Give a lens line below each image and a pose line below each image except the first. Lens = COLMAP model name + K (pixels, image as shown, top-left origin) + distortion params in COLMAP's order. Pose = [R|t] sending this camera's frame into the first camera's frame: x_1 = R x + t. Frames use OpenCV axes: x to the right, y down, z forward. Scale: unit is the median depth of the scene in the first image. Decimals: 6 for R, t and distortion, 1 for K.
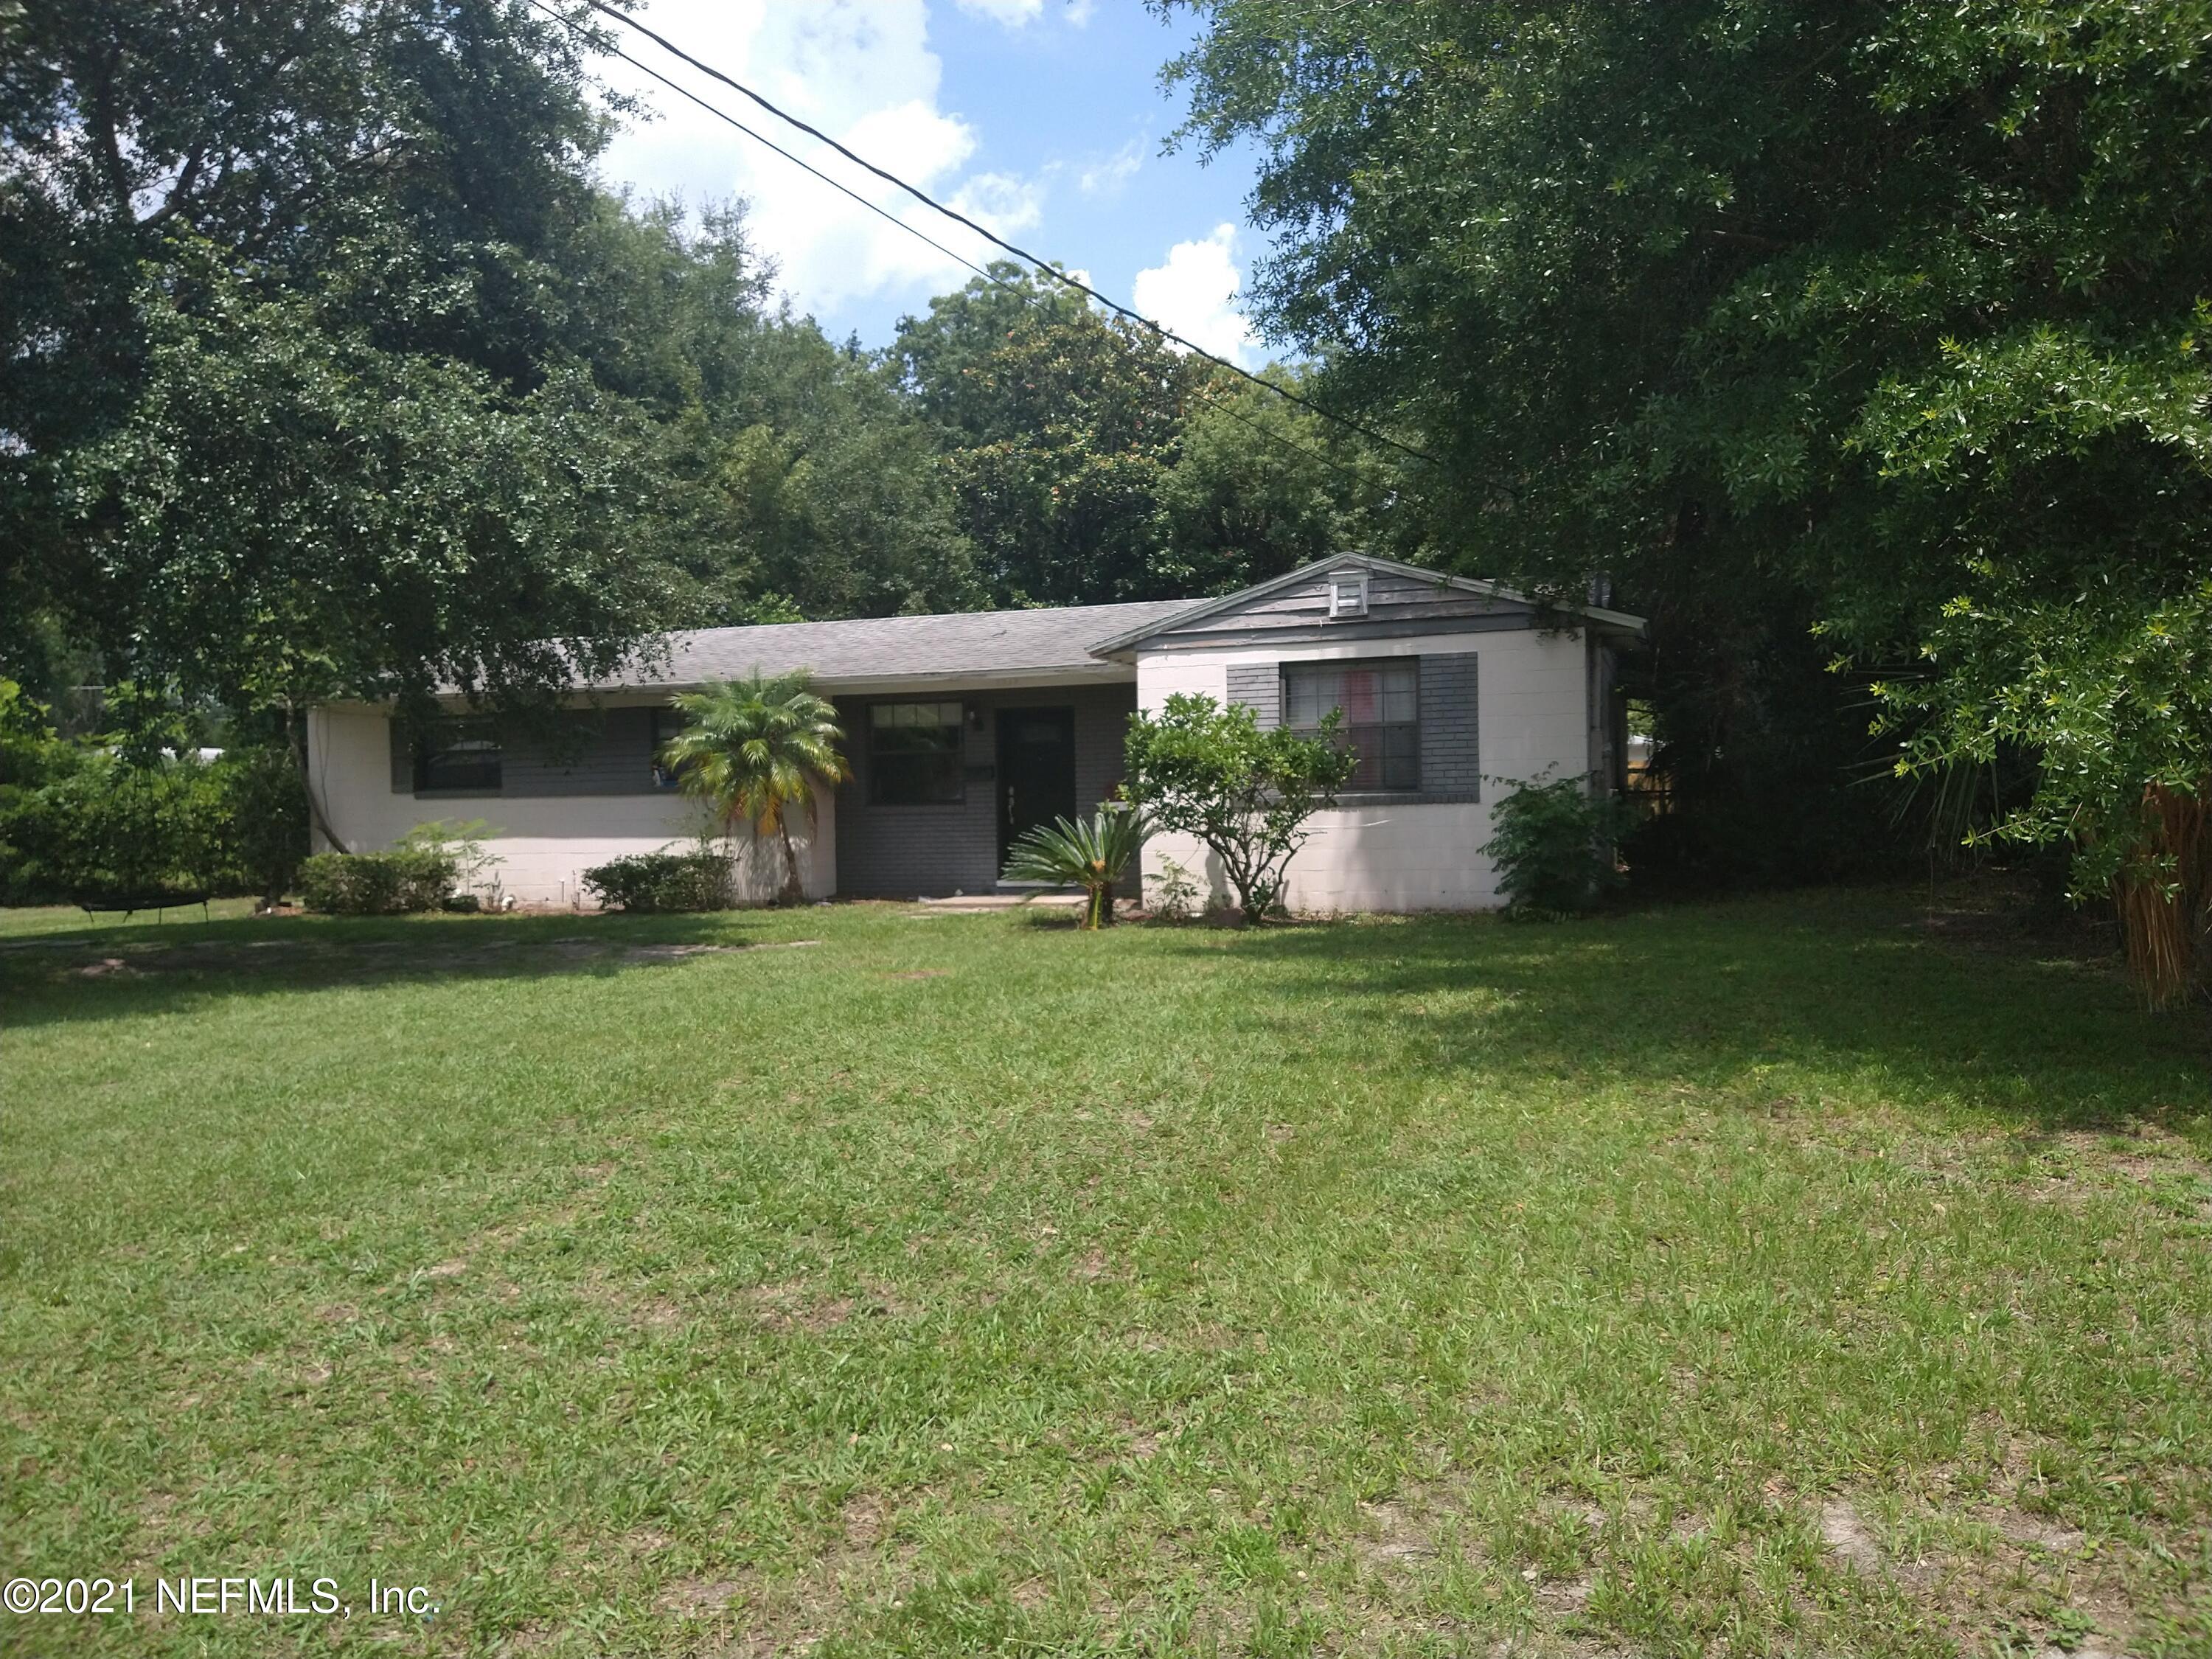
lens RADIAL K [[1670.0, 0, 1106.0], [0, 1670.0, 829.5], [0, 0, 1]] dist [0.125074, -0.206189]
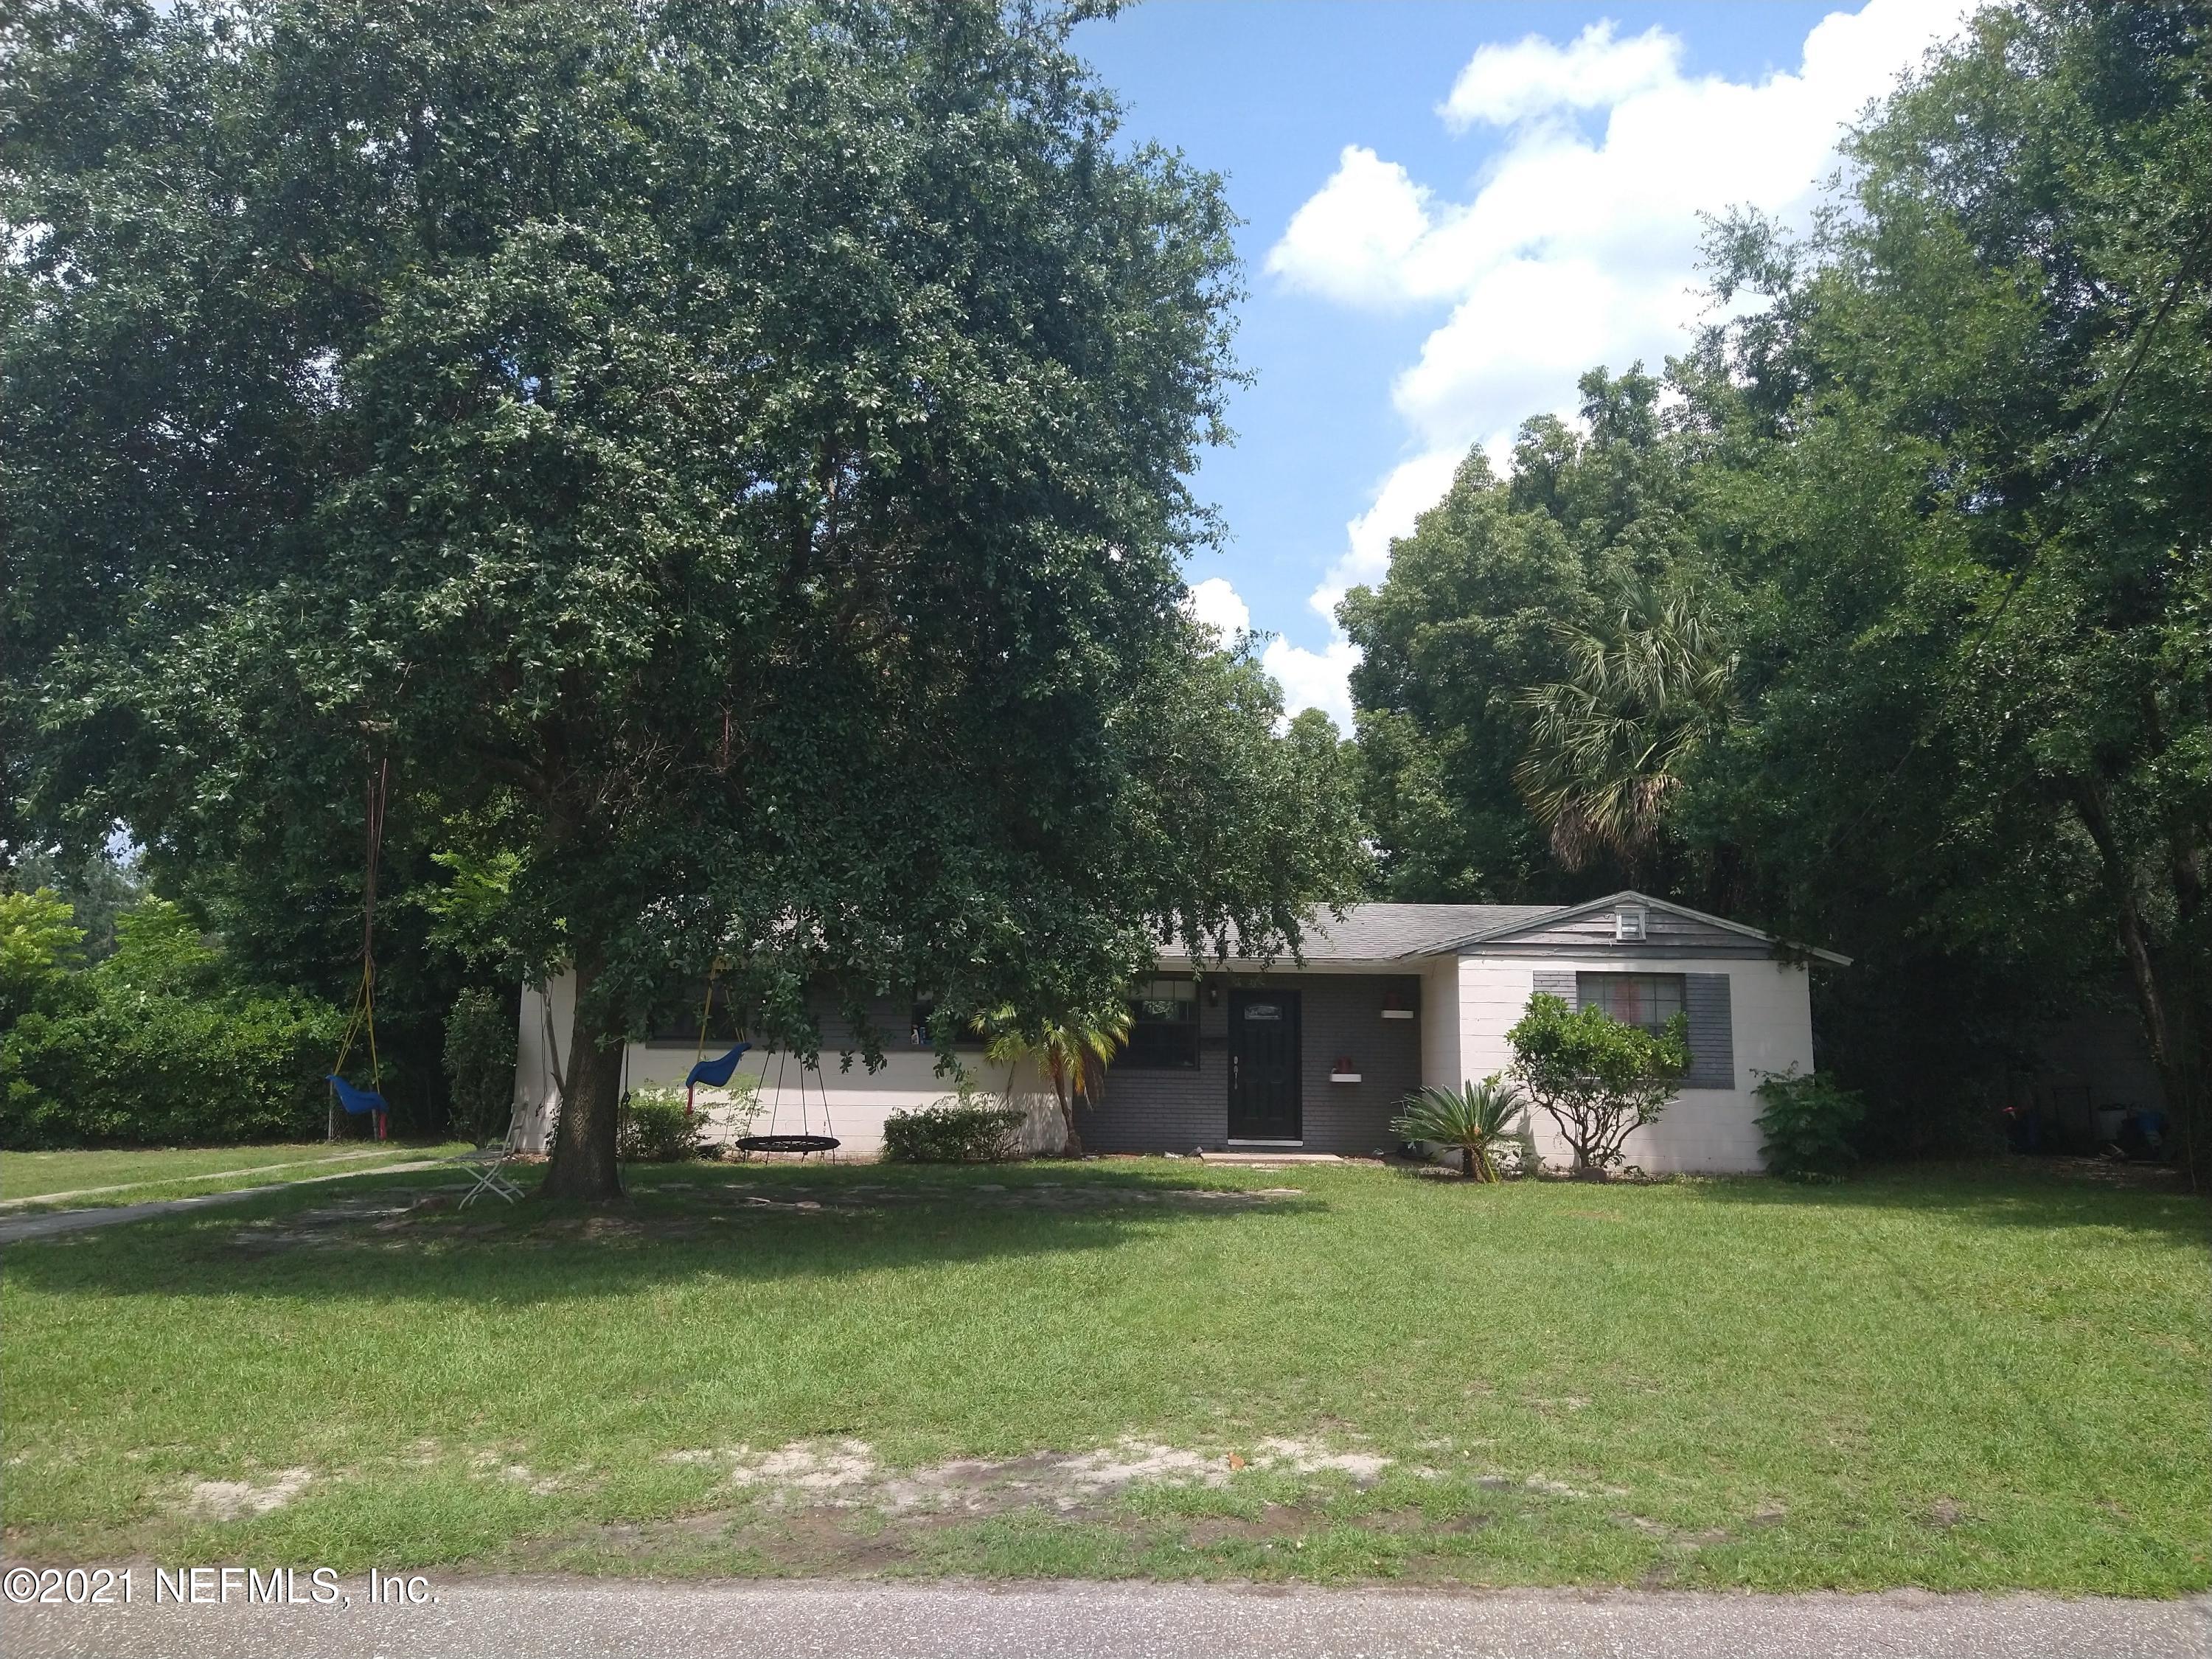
lens RADIAL K [[1670.0, 0, 1106.0], [0, 1670.0, 829.5], [0, 0, 1]] dist [0.125074, -0.206189]
pose [[0.941412, 0.080843, 0.327425, -0.671812], [-0.028314, 0.986363, -0.162130, 0.012286], [-0.336068, 0.143360, 0.930863, -0.094453]]
